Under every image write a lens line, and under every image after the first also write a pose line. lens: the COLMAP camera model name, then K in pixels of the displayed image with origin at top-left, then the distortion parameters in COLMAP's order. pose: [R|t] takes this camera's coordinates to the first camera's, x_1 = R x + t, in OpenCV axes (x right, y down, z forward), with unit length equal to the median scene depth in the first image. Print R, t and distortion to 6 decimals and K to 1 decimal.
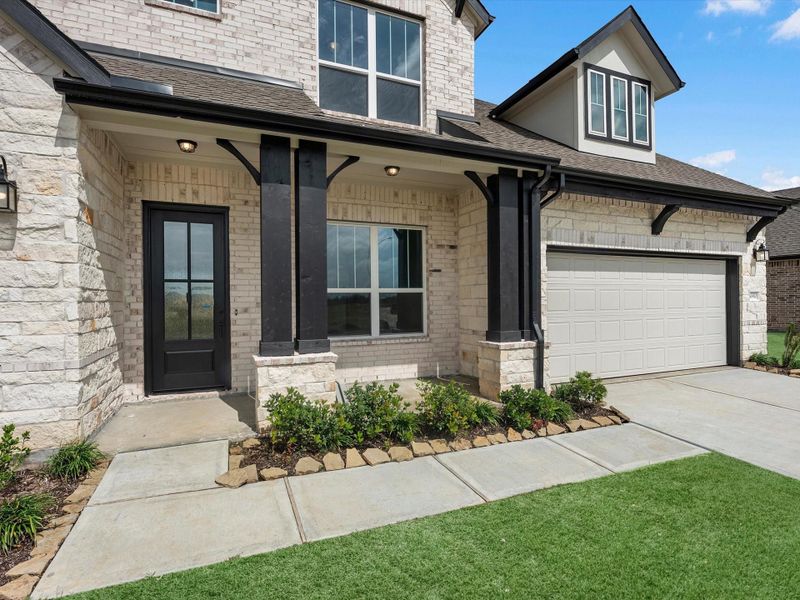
lens RADIAL K [[419.0, 0, 400.0], [0, 419.0, 300.0], [0, 0, 1]] dist [-0.003617, -0.000482]
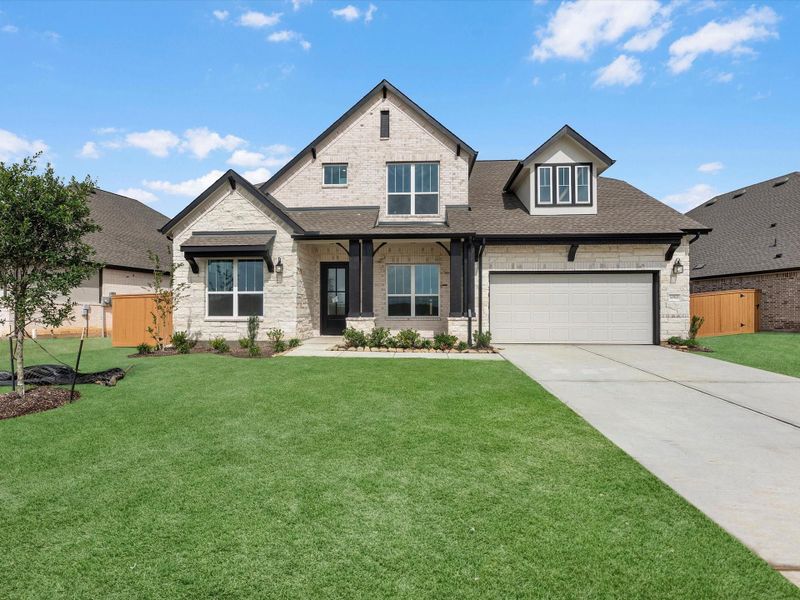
lens RADIAL K [[371.6, 0, 400.0], [0, 371.6, 300.0], [0, 0, 1]] dist [-0.002712, -0.000173]
pose [[0.899041, -0.003217, -0.437853, 0.709566], [-0.007517, 0.999712, -0.022780, 0.045887], [0.437801, 0.023772, 0.898758, -0.728468]]
